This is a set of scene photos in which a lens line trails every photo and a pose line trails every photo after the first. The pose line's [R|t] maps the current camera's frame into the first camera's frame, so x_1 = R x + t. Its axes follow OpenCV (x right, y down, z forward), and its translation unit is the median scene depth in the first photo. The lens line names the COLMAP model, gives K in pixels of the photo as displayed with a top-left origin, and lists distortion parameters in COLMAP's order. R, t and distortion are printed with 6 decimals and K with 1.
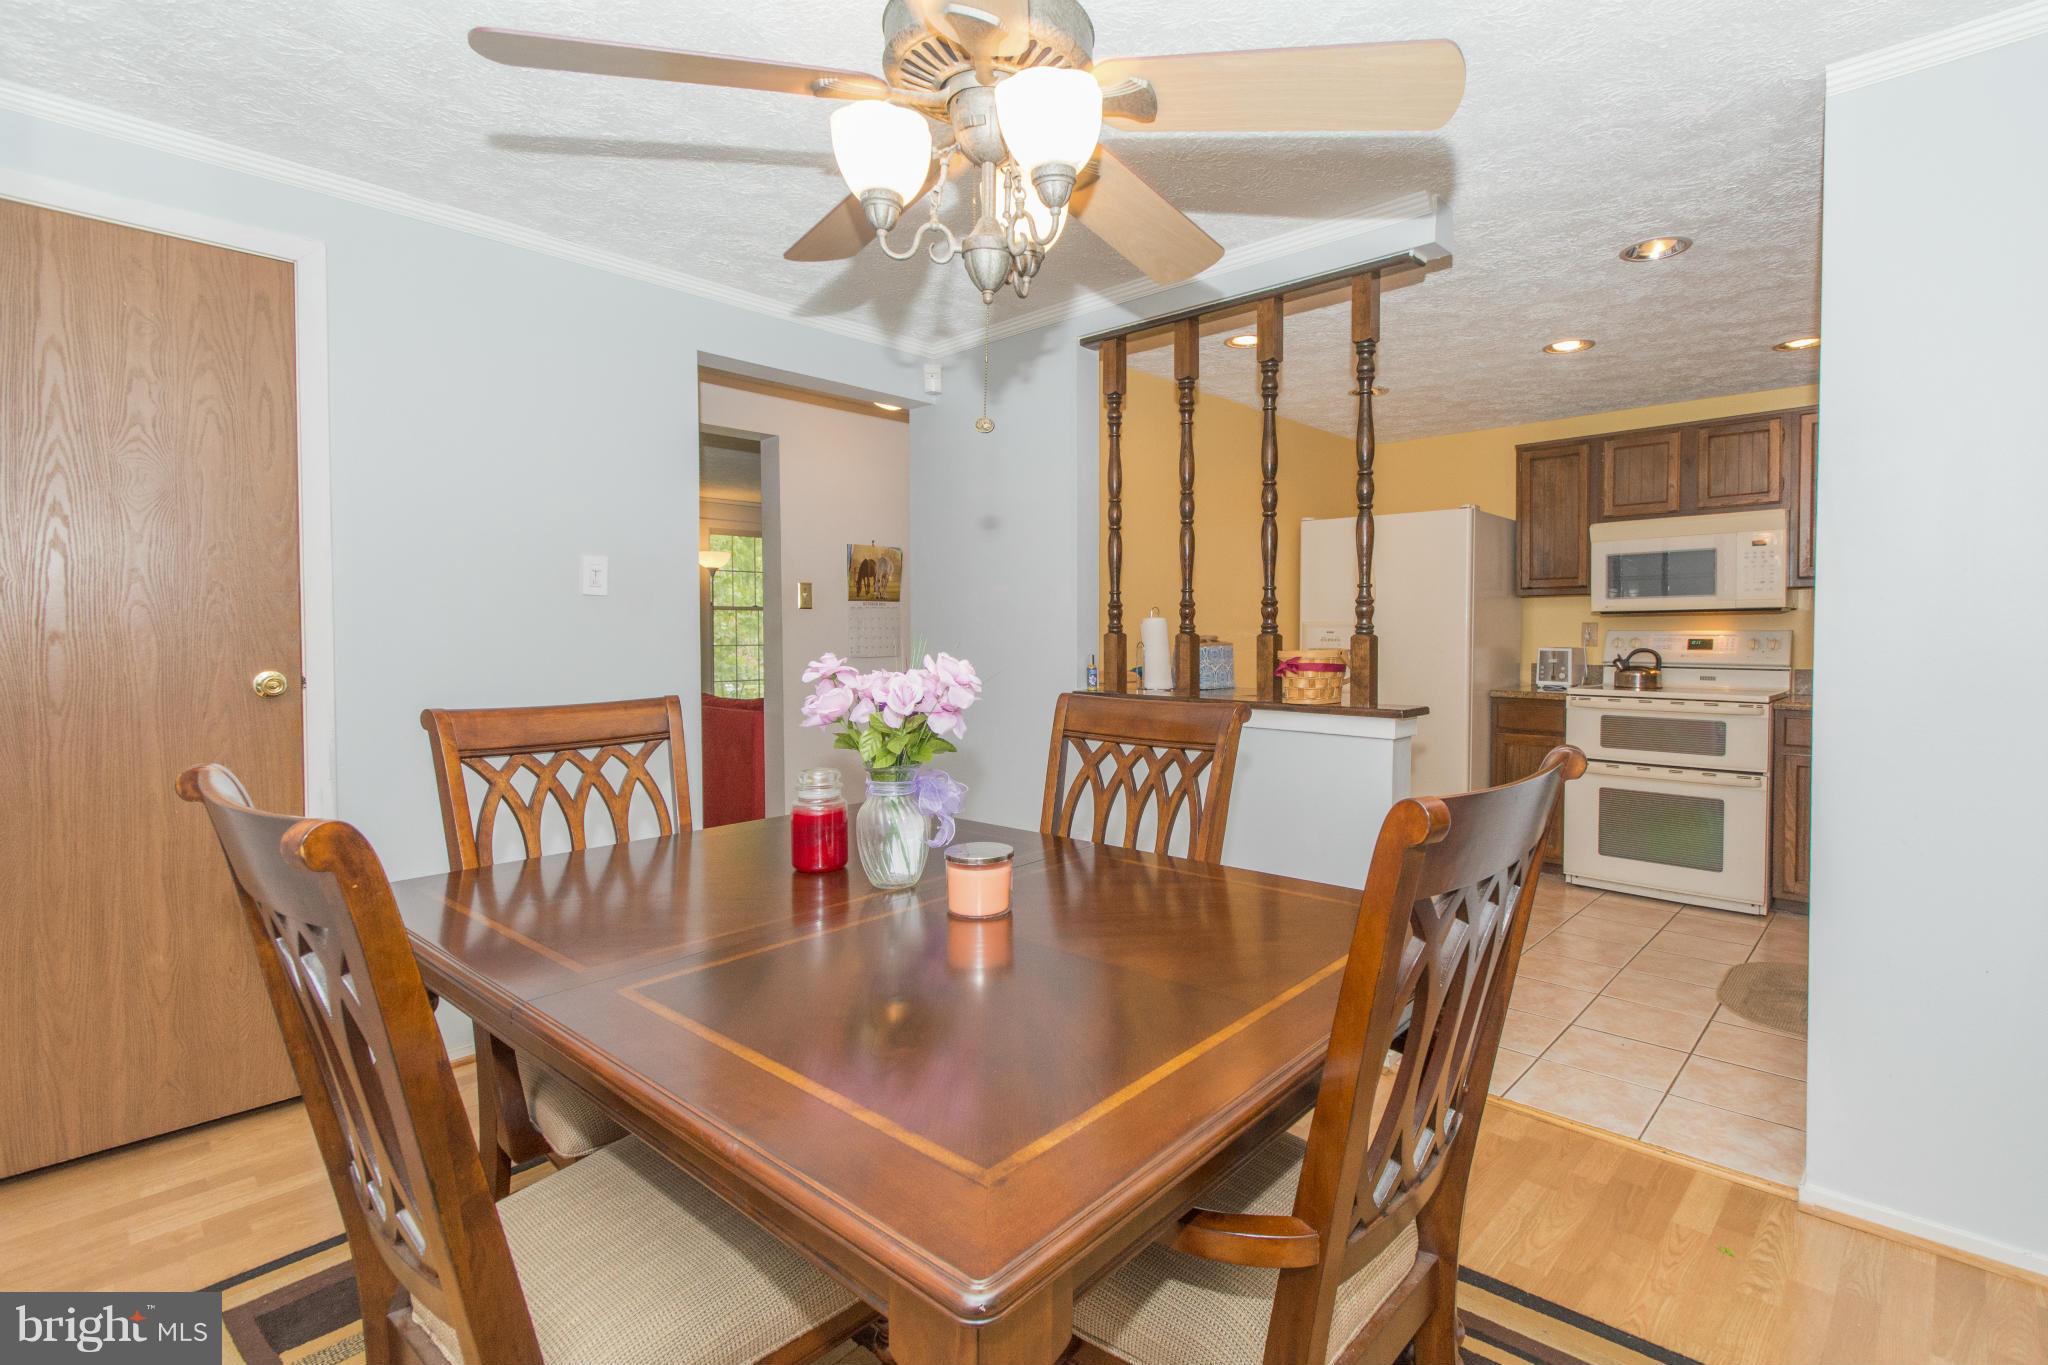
lens RADIAL K [[938.9, 0, 1121.0], [0, 938.9, 686.6], [0, 0, 1]] dist [0.004629, -0.001043]
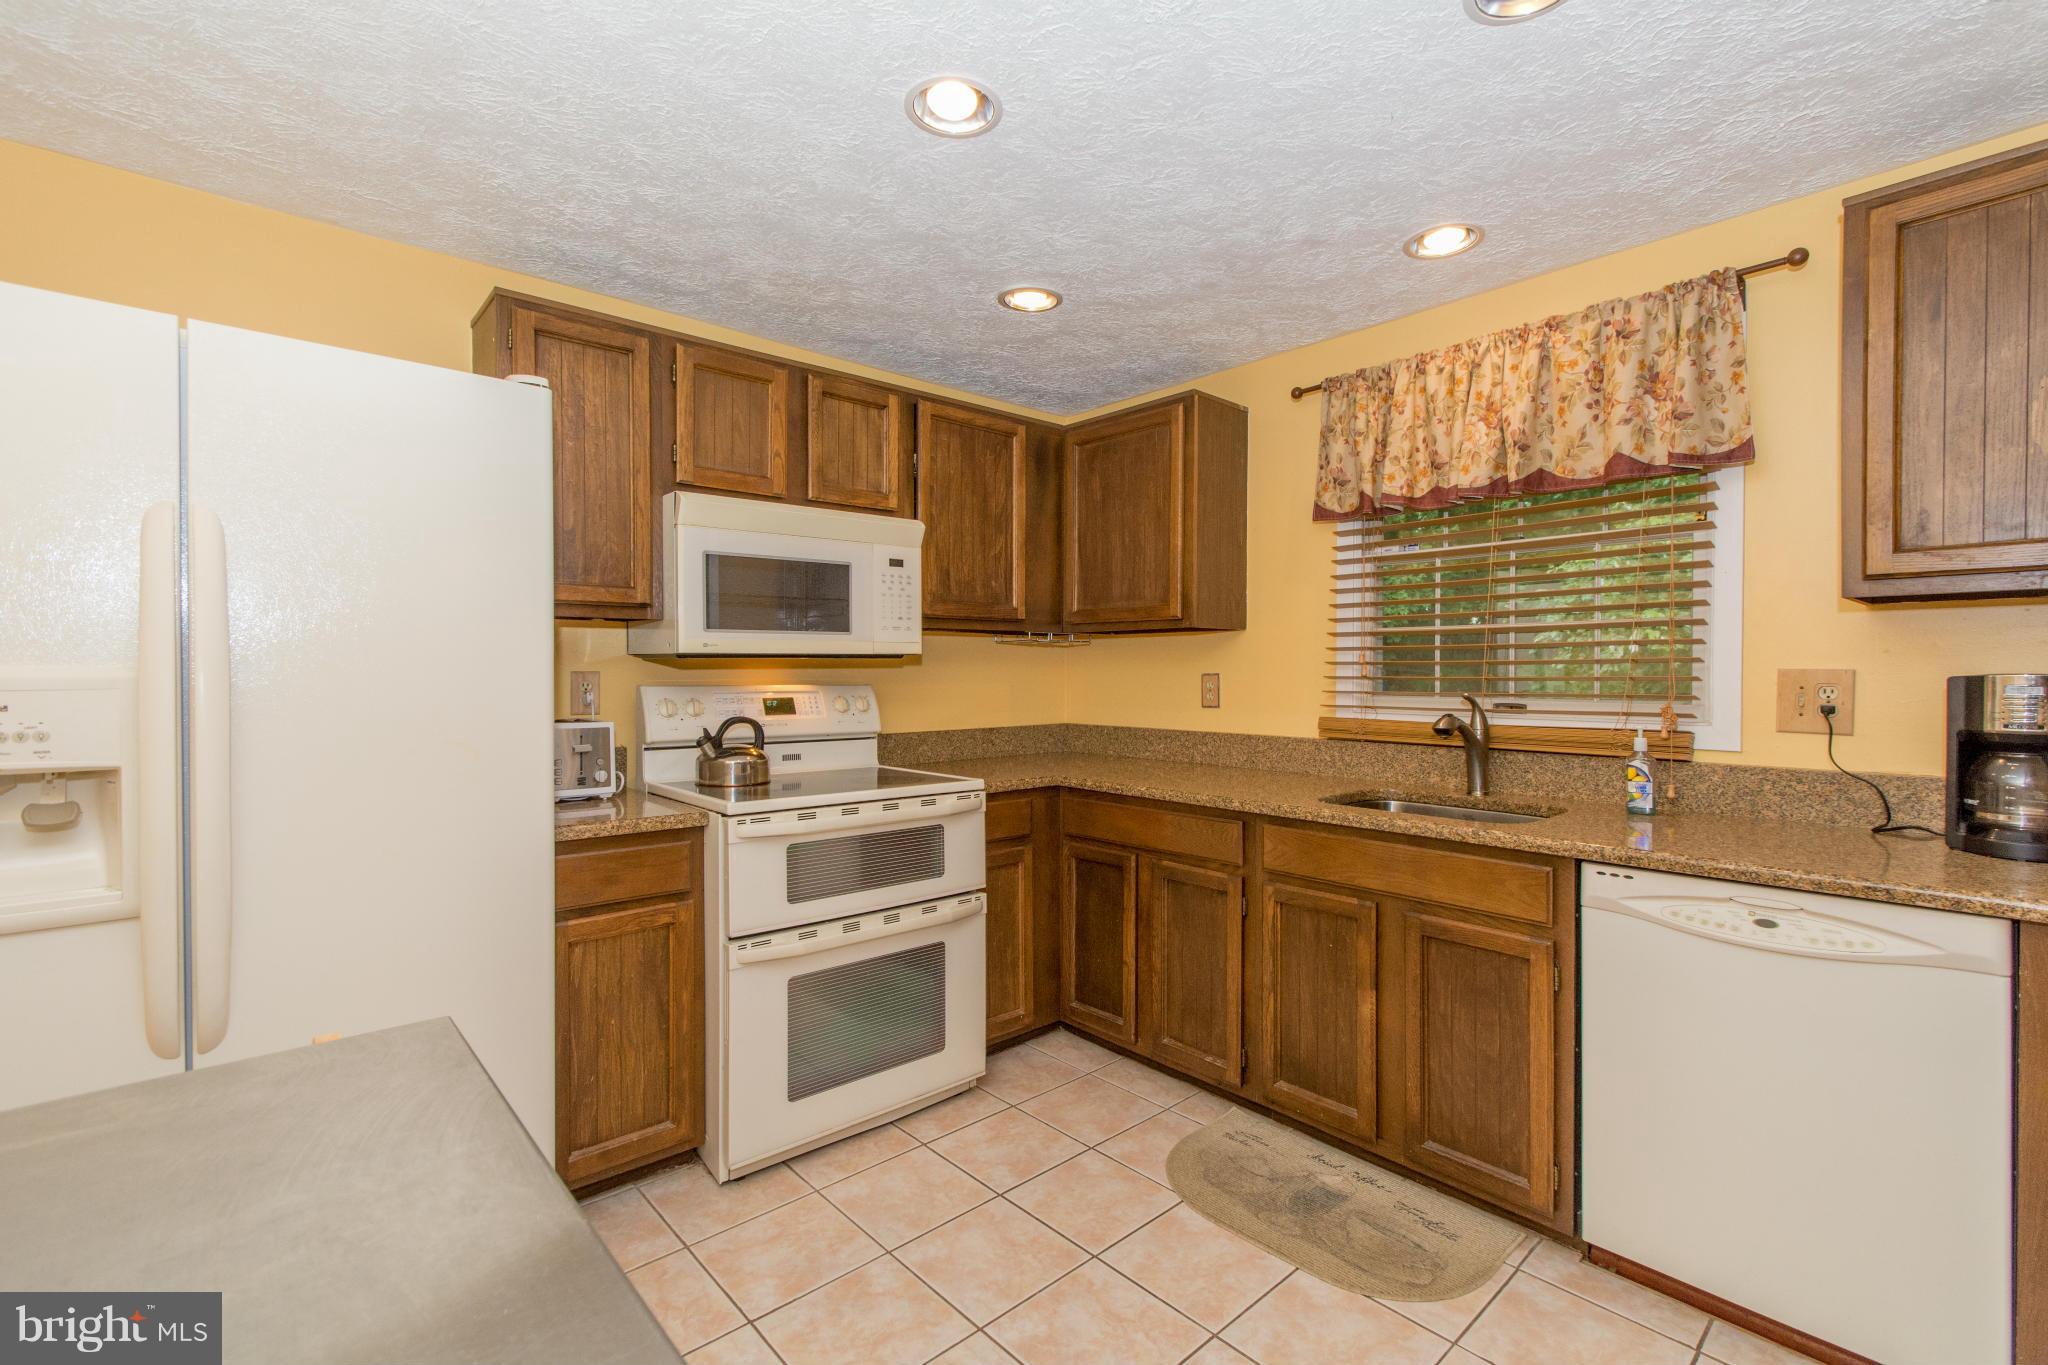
lens RADIAL K [[938.9, 0, 1031.3], [0, 938.9, 681.3], [0, 0, 1]] dist [0.004629, -0.001043]
pose [[0.139584, -0.010455, 0.990155, -0.004553], [0.054283, 0.998521, 0.002891, -0.056234], [-0.988721, 0.053345, 0.139945, 0.756510]]
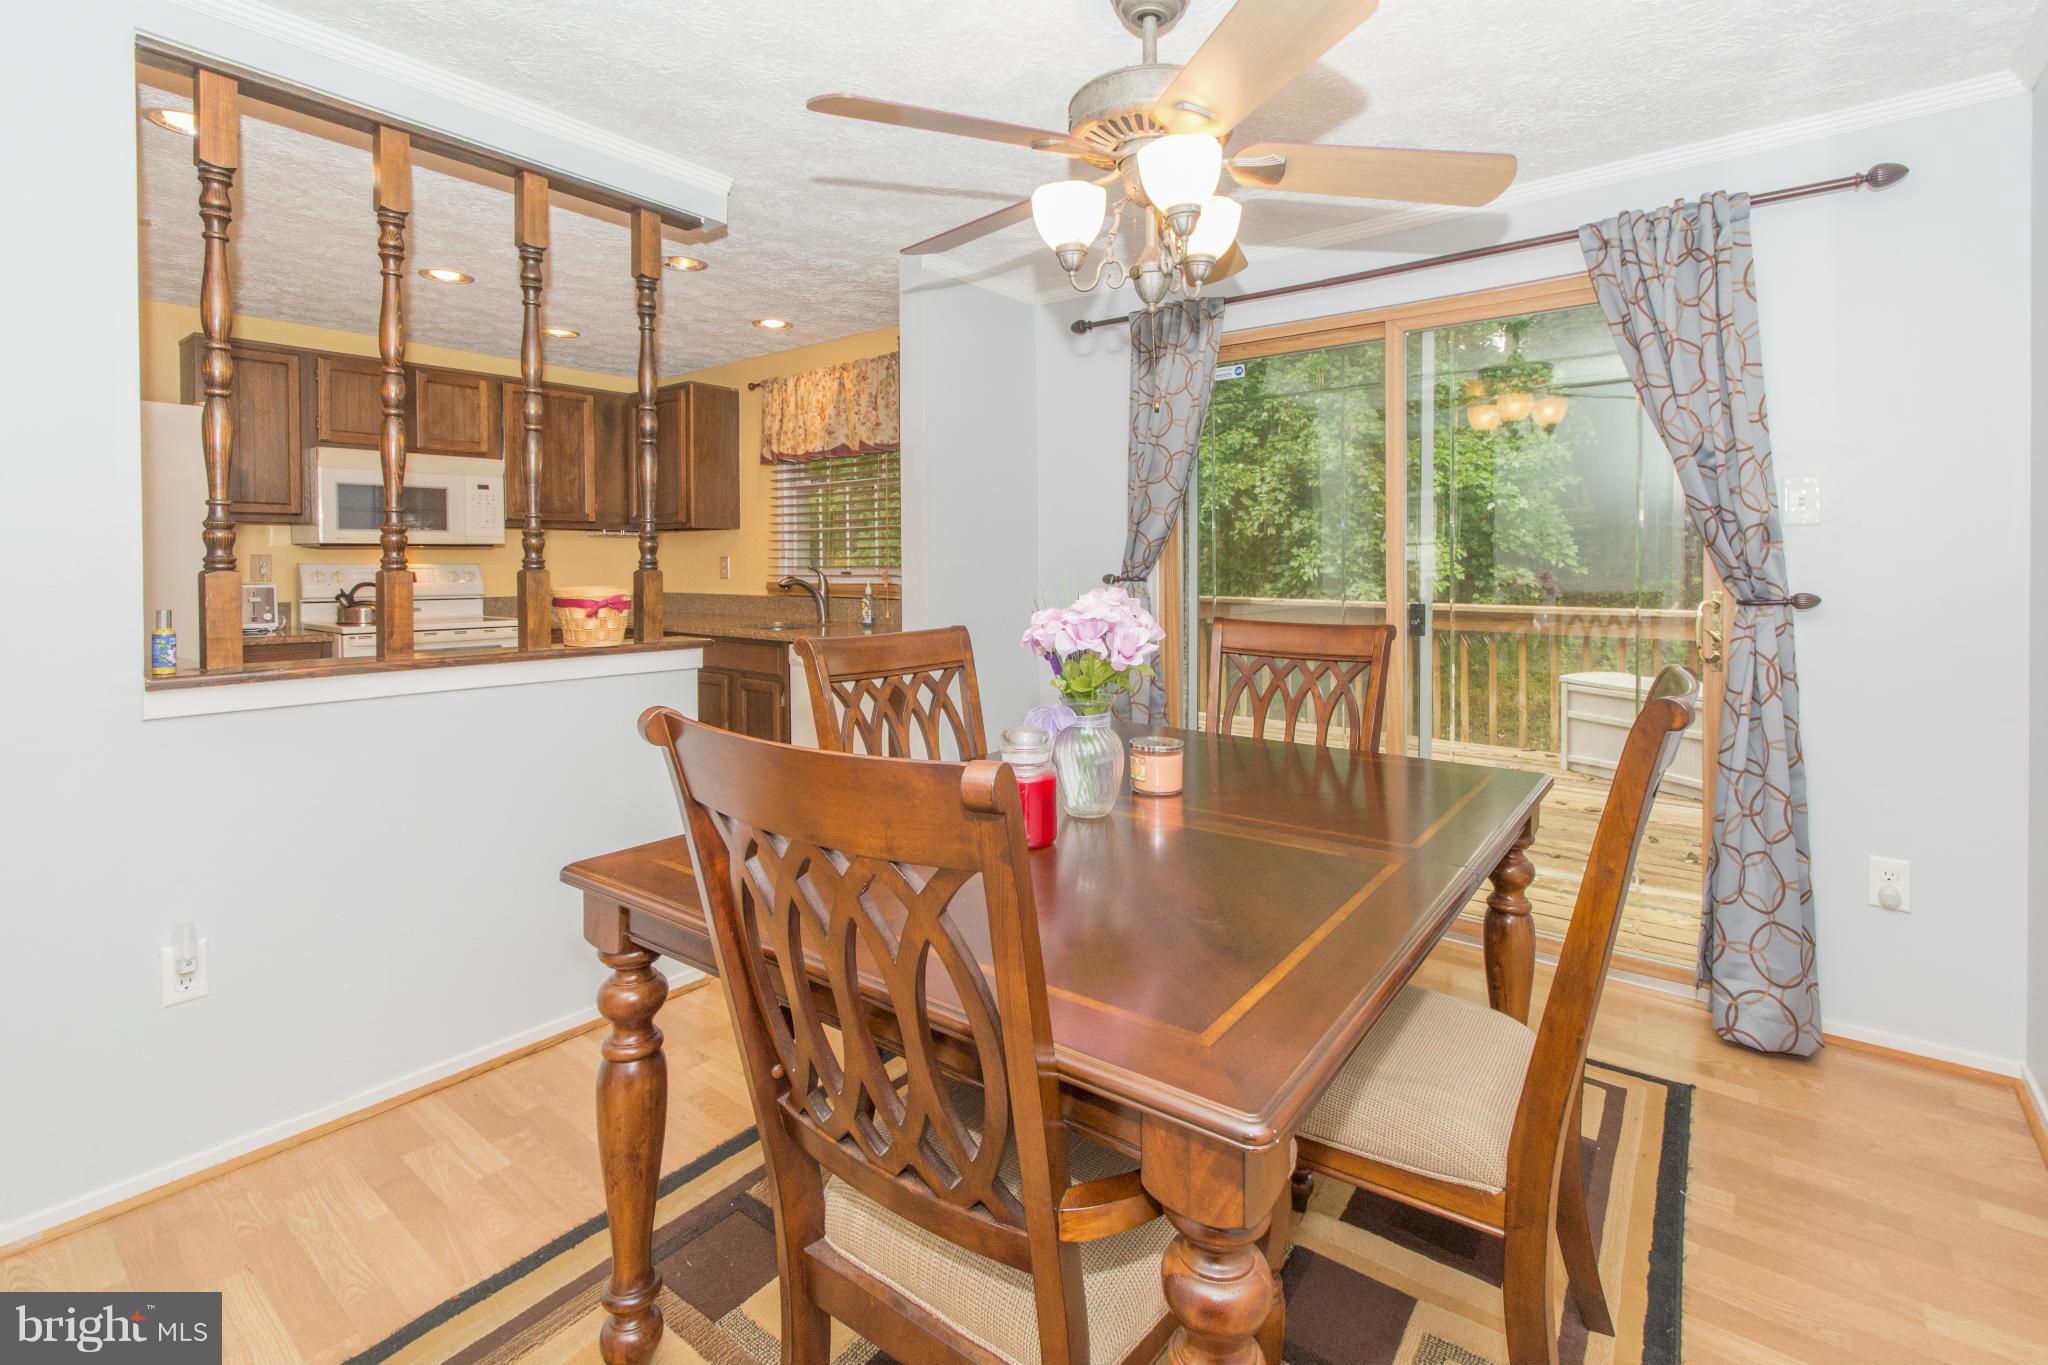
lens RADIAL K [[938.9, 0, 1021.1], [0, 938.9, 577.3], [0, 0, 1]] dist [0.004629, -0.001043]
pose [[-0.042340, -0.015687, 0.998980, -0.447422], [0.057392, 0.998187, 0.018107, -0.025658], [-0.997453, 0.058100, -0.041363, 0.384110]]
